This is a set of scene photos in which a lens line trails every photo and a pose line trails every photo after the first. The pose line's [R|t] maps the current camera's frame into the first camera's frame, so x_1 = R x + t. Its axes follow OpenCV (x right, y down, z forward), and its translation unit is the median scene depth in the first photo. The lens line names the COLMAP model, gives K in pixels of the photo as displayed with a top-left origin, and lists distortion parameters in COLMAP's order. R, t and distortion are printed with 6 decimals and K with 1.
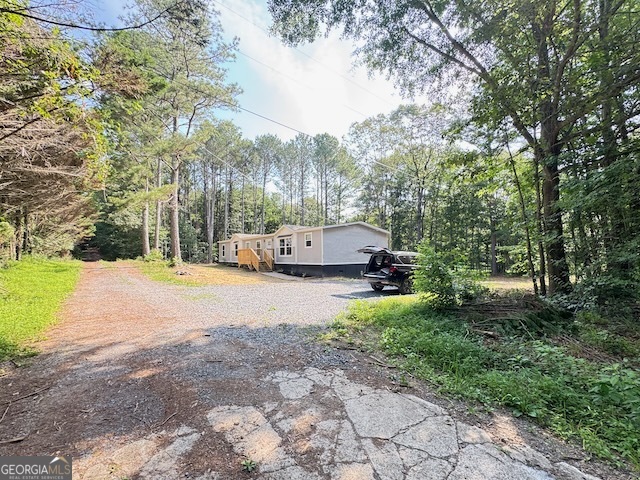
lens RADIAL K [[256.4, 0, 320.0], [0, 256.4, 240.0], [0, 0, 1]] dist [-0.002725, 0.000221]
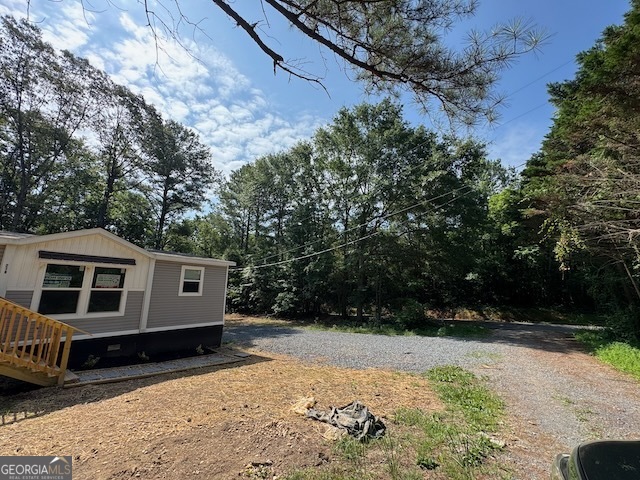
lens RADIAL K [[256.0, 0, 320.0], [0, 256.0, 240.0], [0, 0, 1]] dist [-0.001652, 0.000456]
pose [[-0.254799, 0.243055, 0.935950, -0.427852], [-0.018878, 0.966461, -0.256118, 0.034243], [-0.966810, -0.082927, -0.241665, 0.593957]]
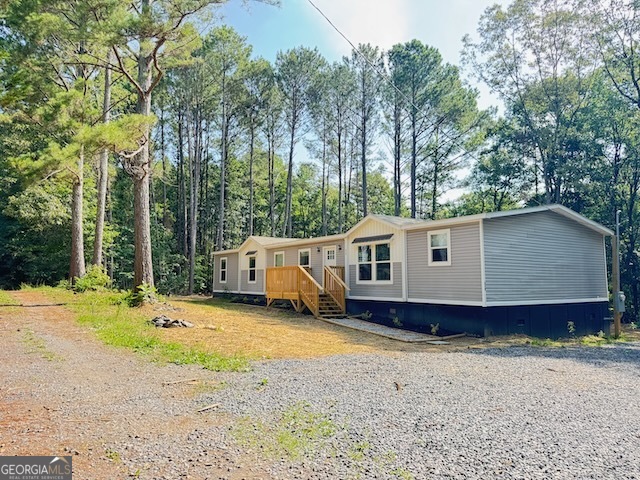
lens RADIAL K [[453.7, 0, 320.0], [0, 453.7, 240.0], [0, 0, 1]] dist [0.039809, -0.007101]
pose [[0.995028, 0.003056, -0.099545, -0.113894], [-0.006079, 0.999529, -0.030072, 0.008752], [0.099406, 0.030528, 0.994579, 0.146702]]
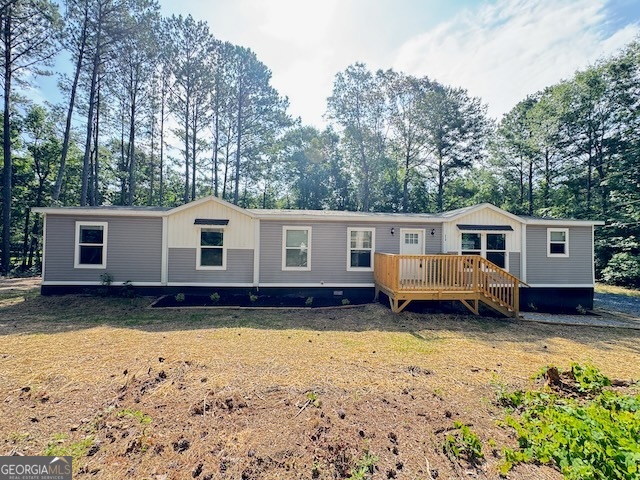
lens RADIAL K [[256.4, 0, 320.0], [0, 256.4, 240.0], [0, 0, 1]] dist [-0.002725, 0.000221]
pose [[0.576803, 0.084959, 0.812453, -0.521535], [-0.065554, 0.996183, -0.057632, 0.040574], [-0.814249, -0.020017, 0.580171, 0.740725]]
